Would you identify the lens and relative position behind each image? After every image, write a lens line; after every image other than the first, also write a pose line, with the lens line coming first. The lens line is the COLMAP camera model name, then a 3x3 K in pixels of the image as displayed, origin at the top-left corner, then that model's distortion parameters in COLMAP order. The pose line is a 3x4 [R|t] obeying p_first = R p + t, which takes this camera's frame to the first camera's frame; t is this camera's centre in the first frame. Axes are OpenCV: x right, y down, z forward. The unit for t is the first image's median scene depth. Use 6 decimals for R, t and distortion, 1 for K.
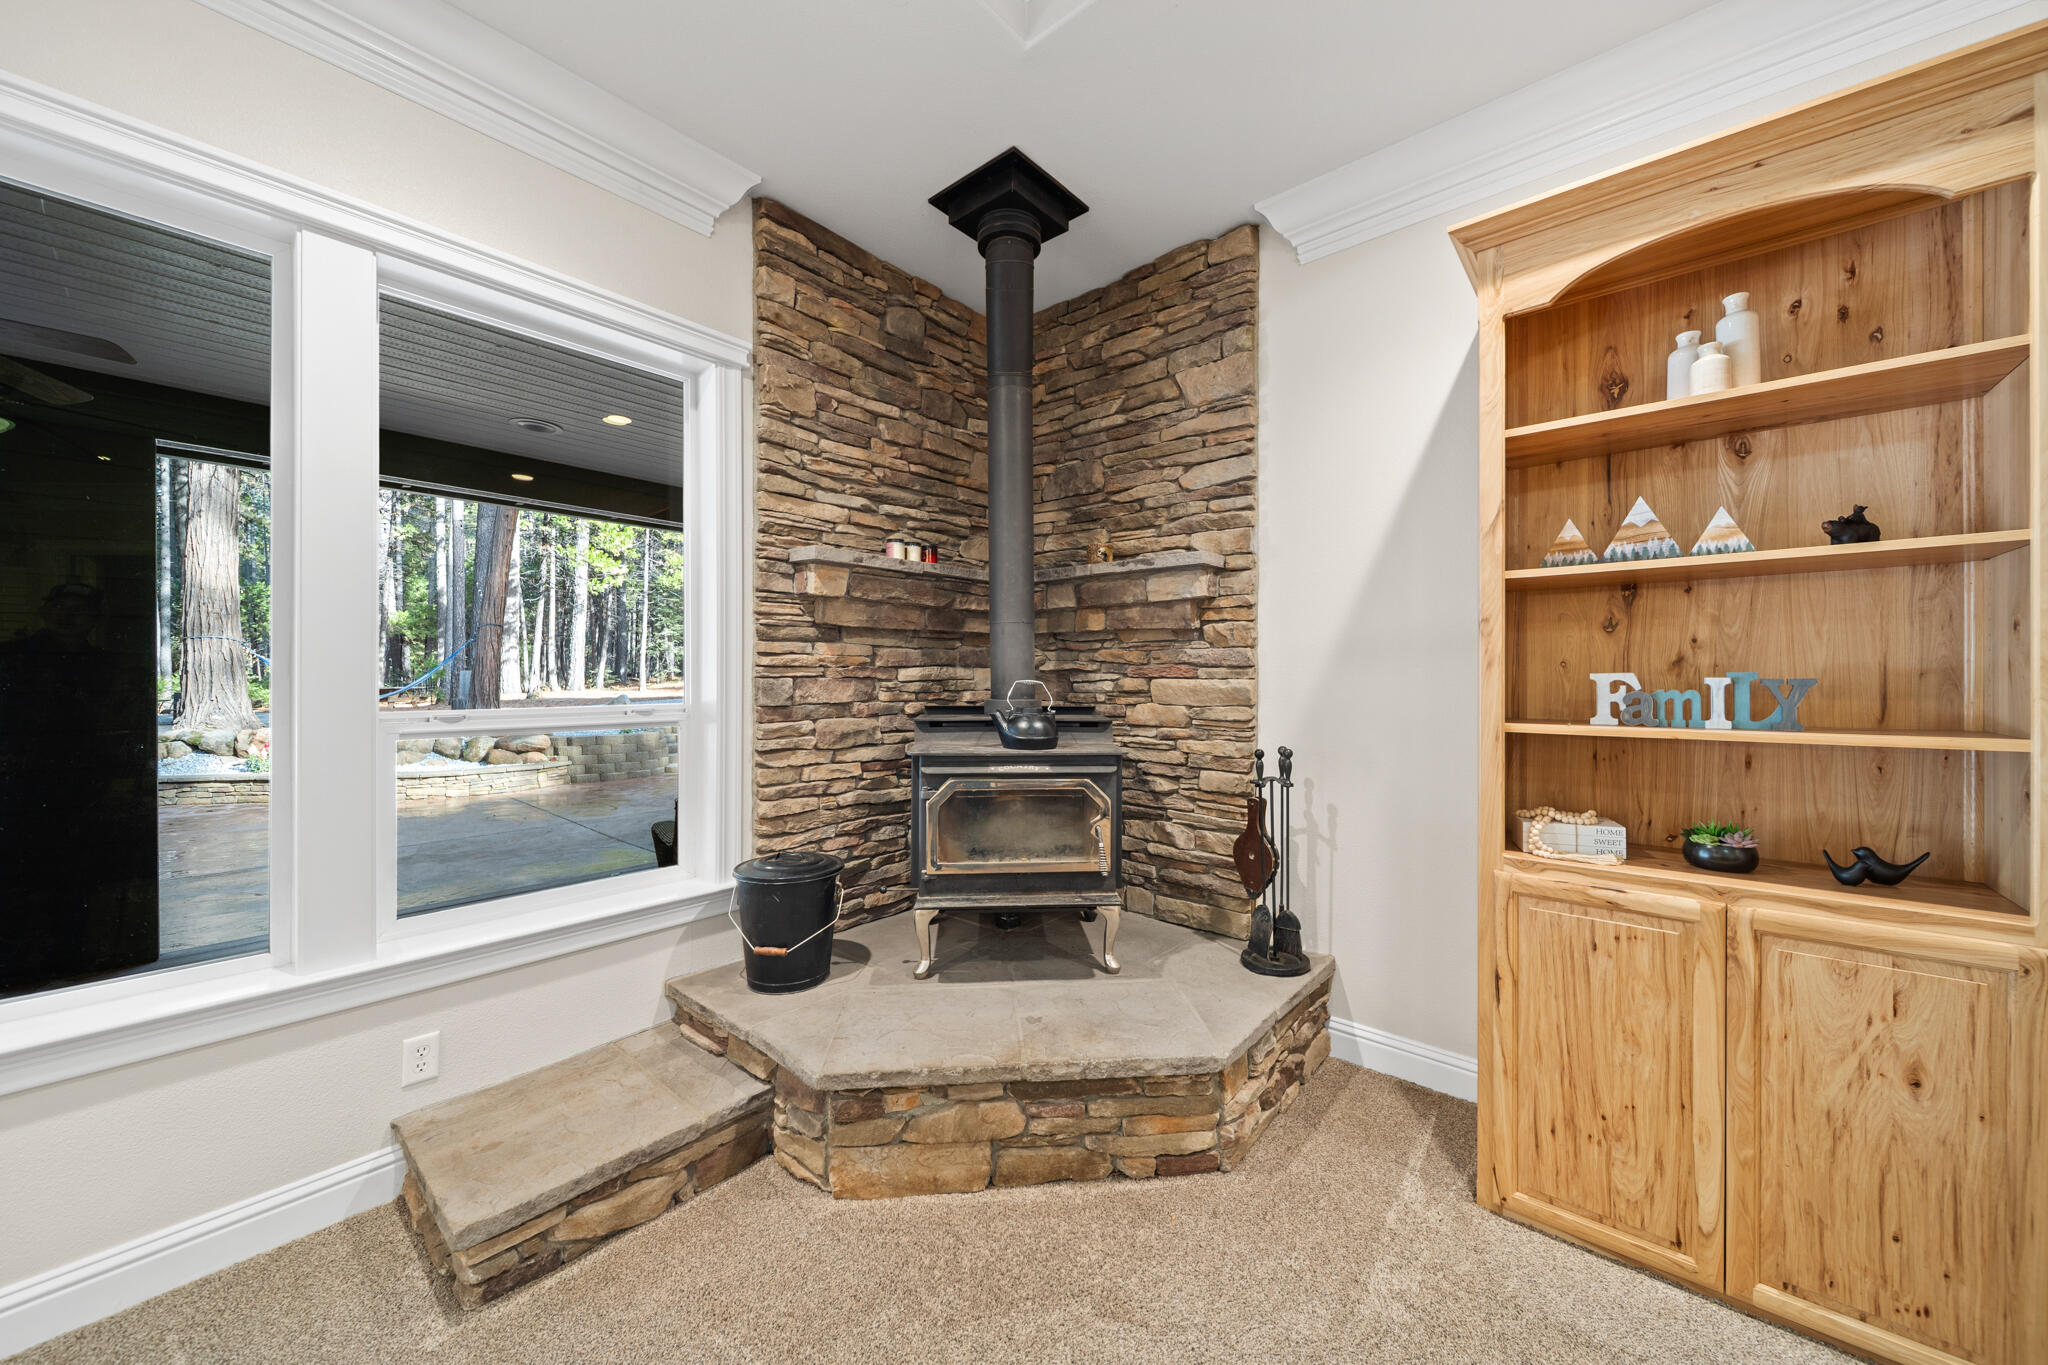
lens RADIAL K [[729.7, 0, 1036.7], [0, 729.7, 677.2], [0, 0, 1]] dist [-0.000047, -0.001829]
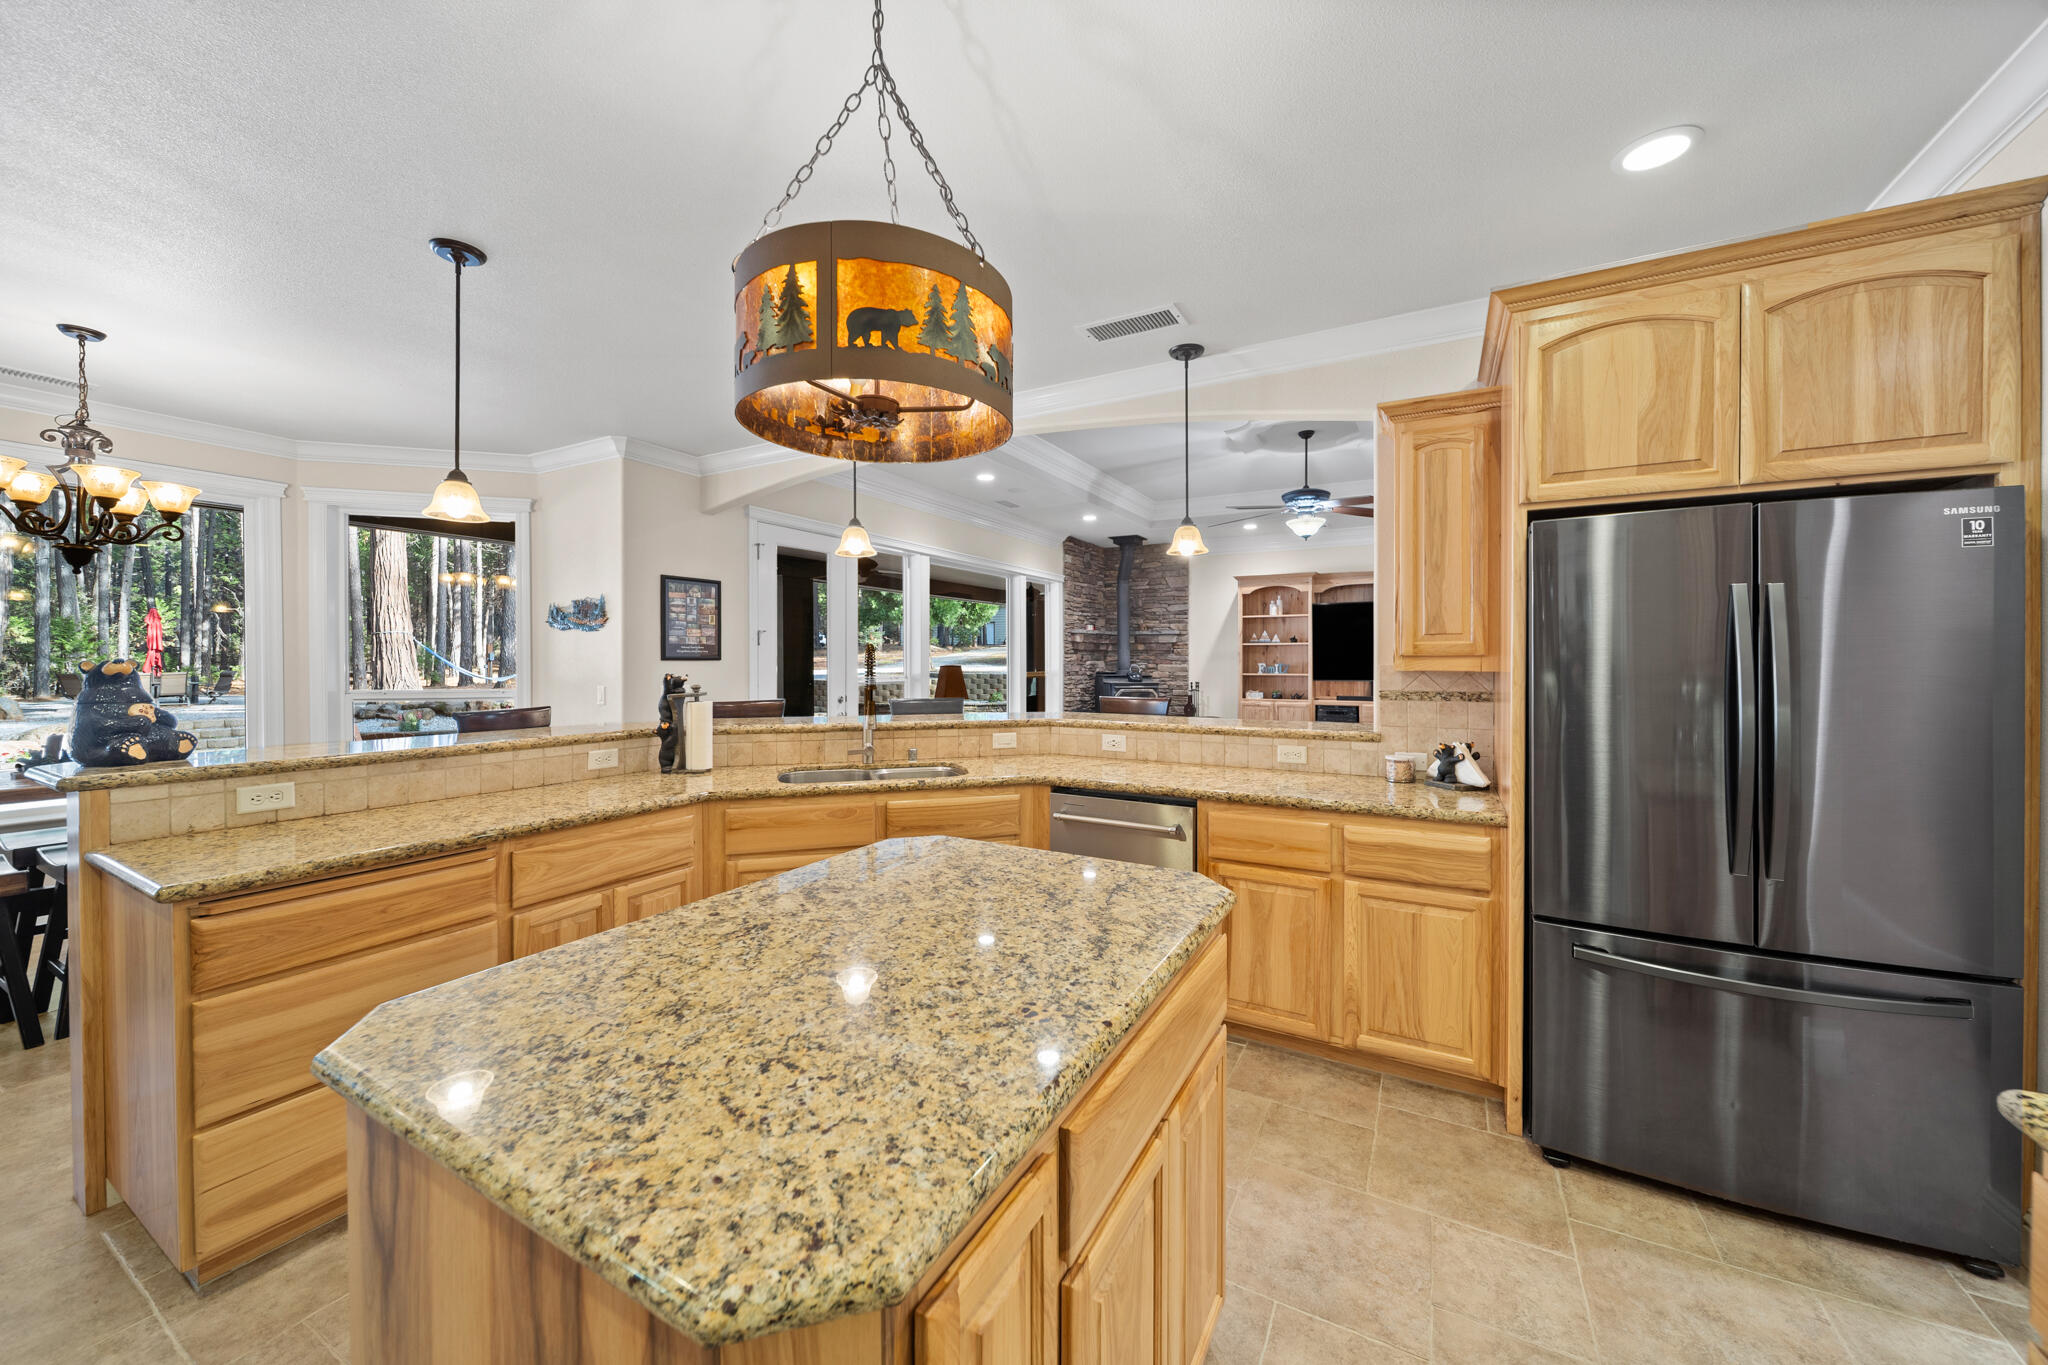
lens RADIAL K [[729.7, 0, 1031.1], [0, 729.7, 671.3], [0, 0, 1]] dist [-0.000047, -0.001829]
pose [[0.981516, -0.001930, 0.191373, -1.244851], [-0.001066, 0.999878, 0.015552, -0.019838], [-0.191380, -0.015469, 0.981394, -2.597387]]
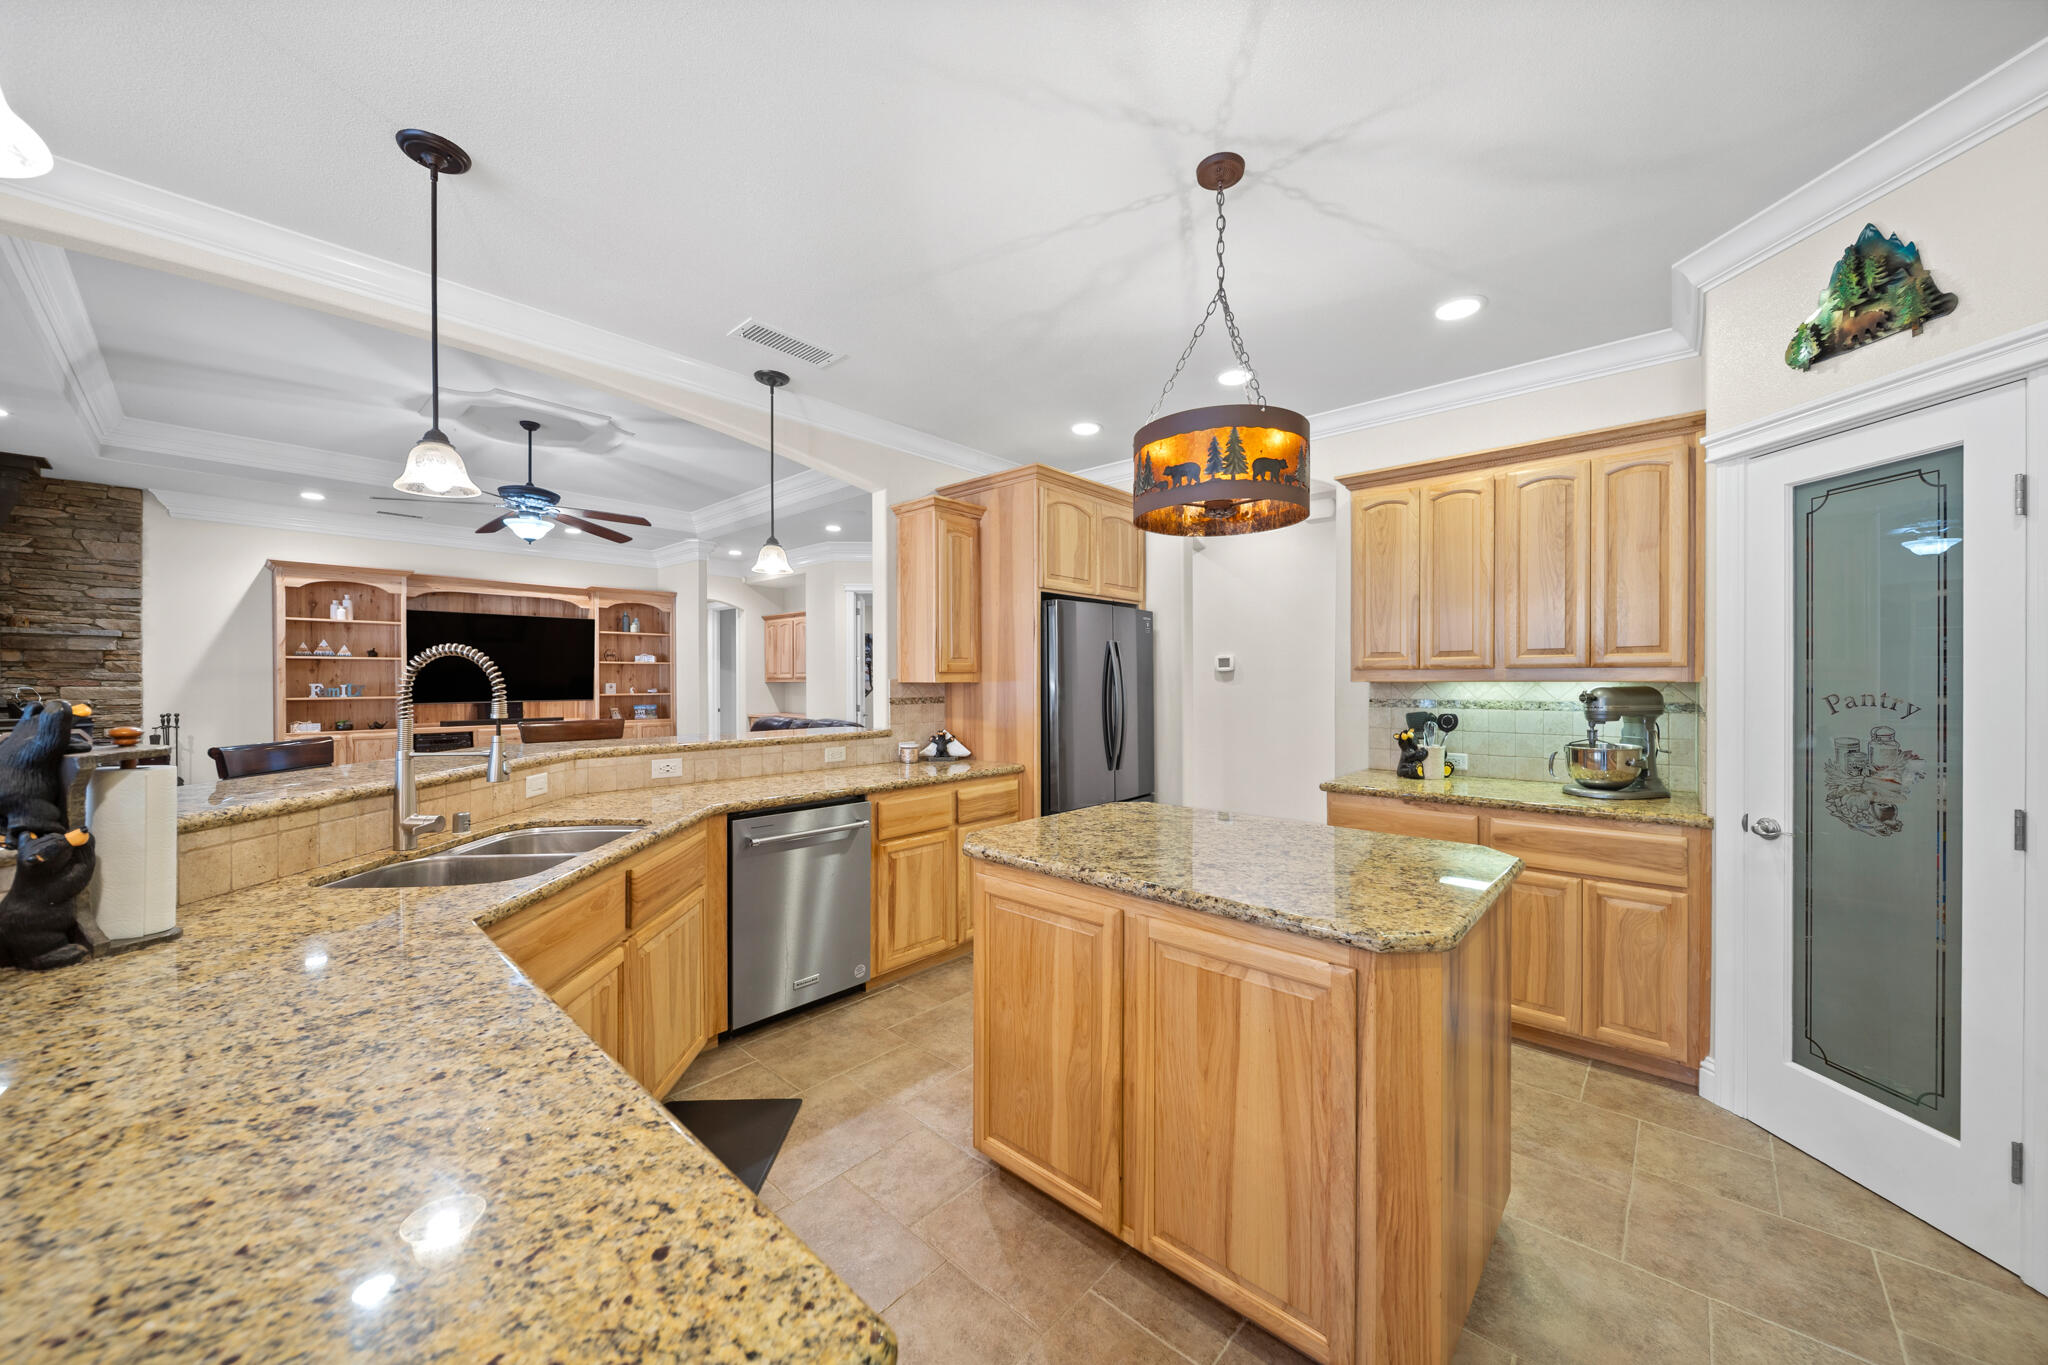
lens RADIAL K [[729.7, 0, 1036.0], [0, 729.7, 684.4], [0, 0, 1]] dist [-0.000047, -0.001829]
pose [[0.025235, -0.004190, 0.999673, -1.991304], [0.002145, 0.999989, 0.004138, -0.007334], [-0.999679, 0.002040, 0.025244, -1.948650]]
